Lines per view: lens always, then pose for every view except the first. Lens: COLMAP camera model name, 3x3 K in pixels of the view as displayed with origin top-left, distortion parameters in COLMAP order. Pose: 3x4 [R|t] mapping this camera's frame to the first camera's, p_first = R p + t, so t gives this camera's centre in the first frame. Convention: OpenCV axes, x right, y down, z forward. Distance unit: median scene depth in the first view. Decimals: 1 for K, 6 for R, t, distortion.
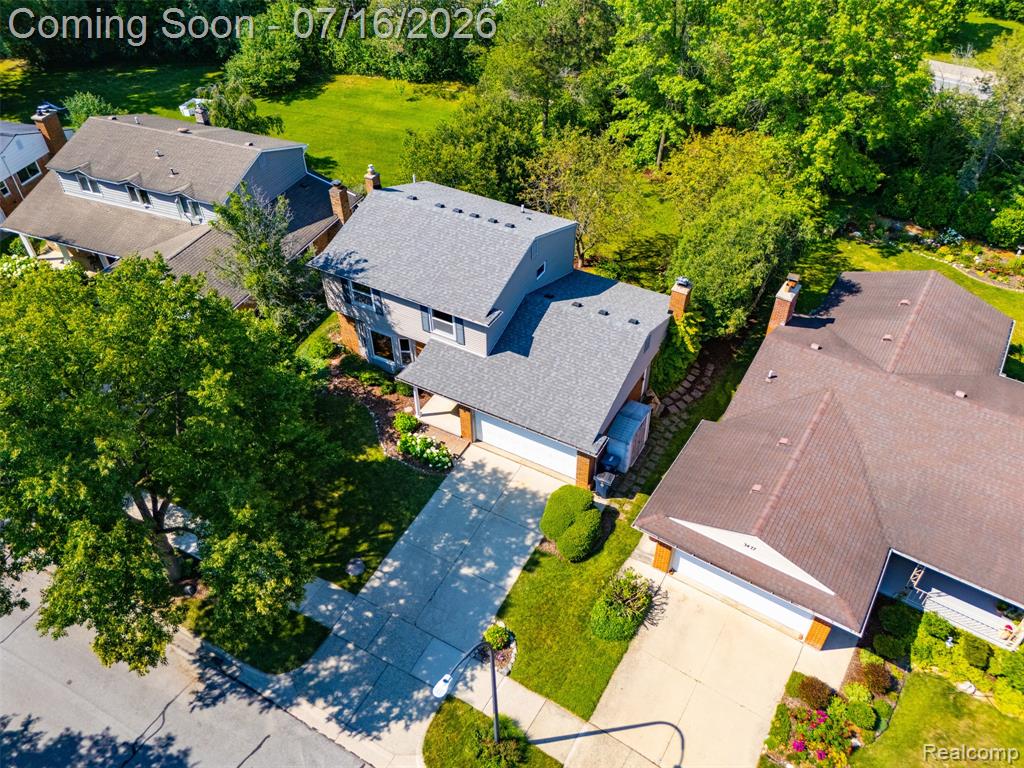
lens RADIAL K [[756.4, 0, 515.0], [0, 756.4, 382.3], [0, 0, 1]] dist [0.094887, -0.112793]
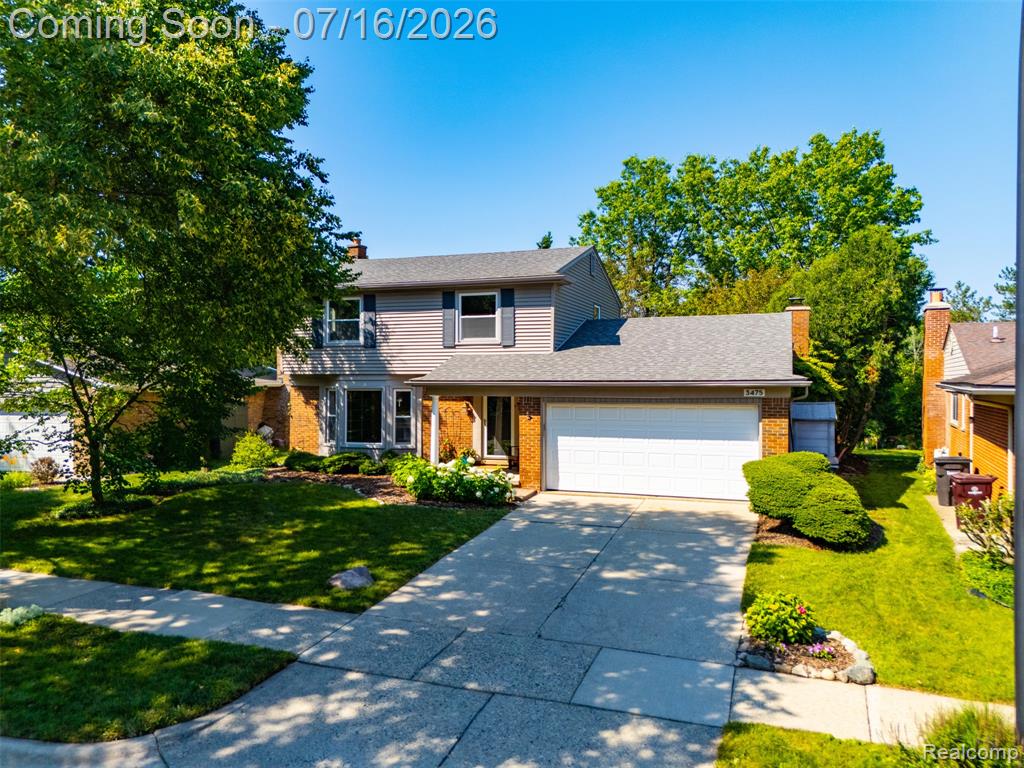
lens RADIAL K [[756.4, 0, 515.0], [0, 756.4, 382.3], [0, 0, 1]] dist [0.094887, -0.112793]
pose [[0.987684, 0.006785, 0.156312, -0.160041], [0.098076, 0.751562, -0.652331, 0.373919], [-0.121904, 0.659627, 0.741641, 0.537823]]
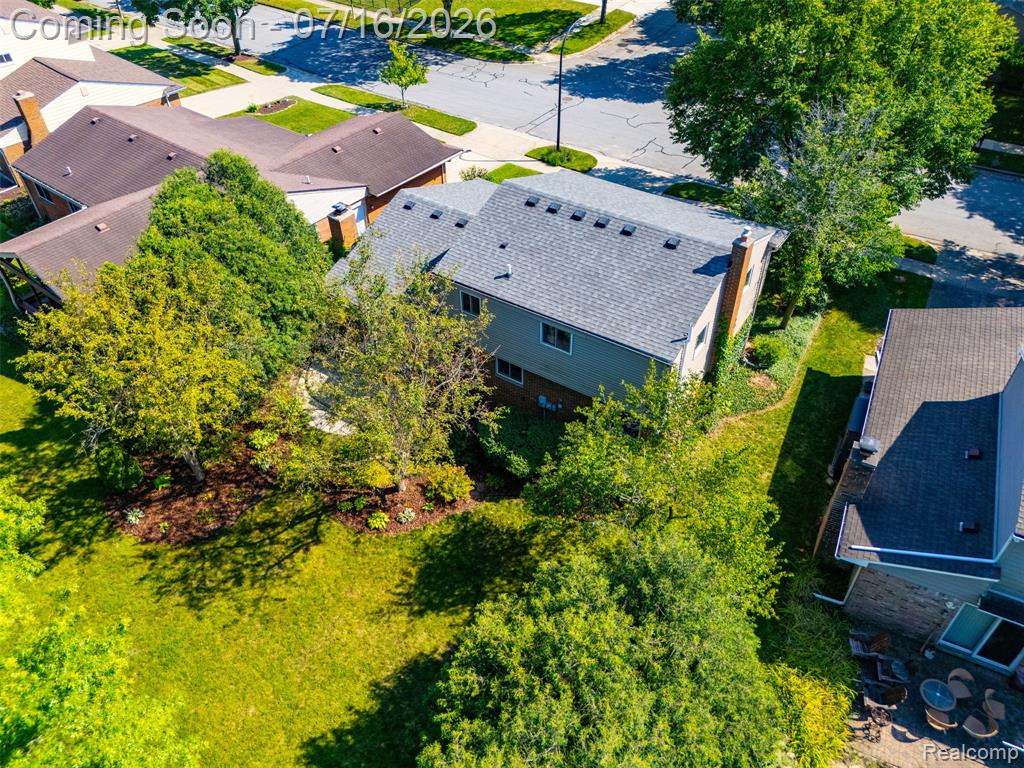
lens RADIAL K [[758.2, 0, 515.2], [0, 758.2, 384.3], [0, 0, 1]] dist [0.032799, -0.004064]
pose [[-0.996954, -0.038326, 0.067927, -0.049028], [0.062455, 0.129377, 0.989627, -0.959166], [-0.046716, 0.990855, -0.126589, 1.297020]]
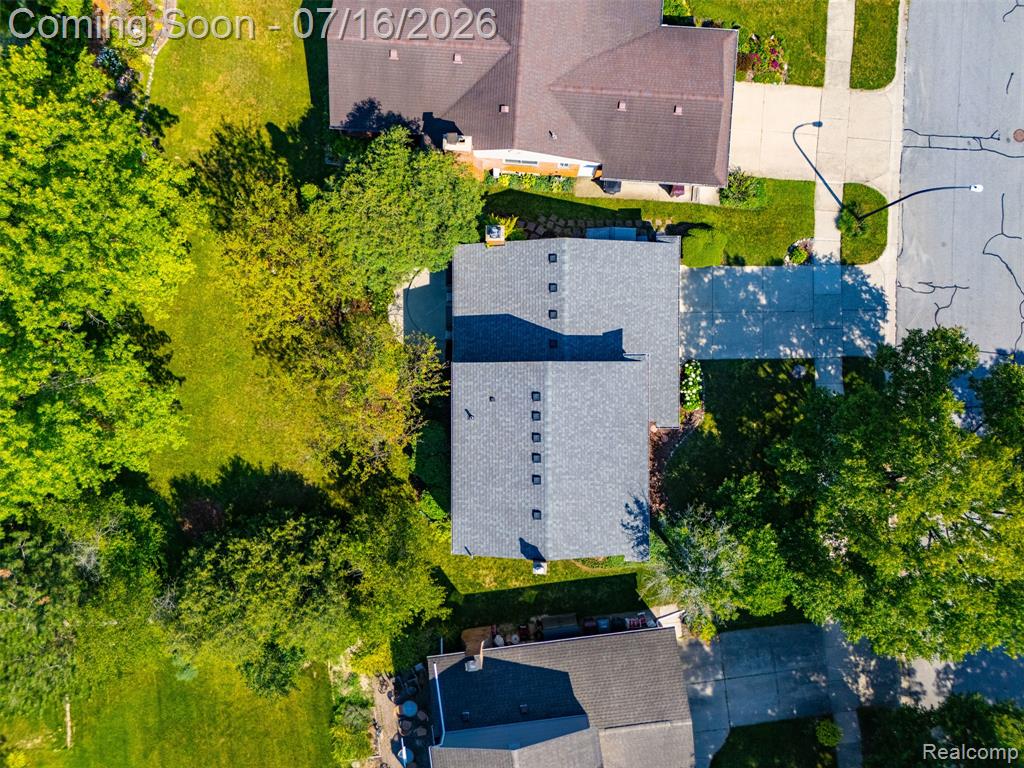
lens RADIAL K [[756.4, 0, 515.0], [0, 756.4, 382.3], [0, 0, 1]] dist [0.094887, -0.112793]
pose [[-0.490833, -0.871211, 0.008591, 0.015342], [0.582292, -0.320691, 0.747057, -0.968227], [-0.648089, 0.371682, 0.664705, 0.352975]]
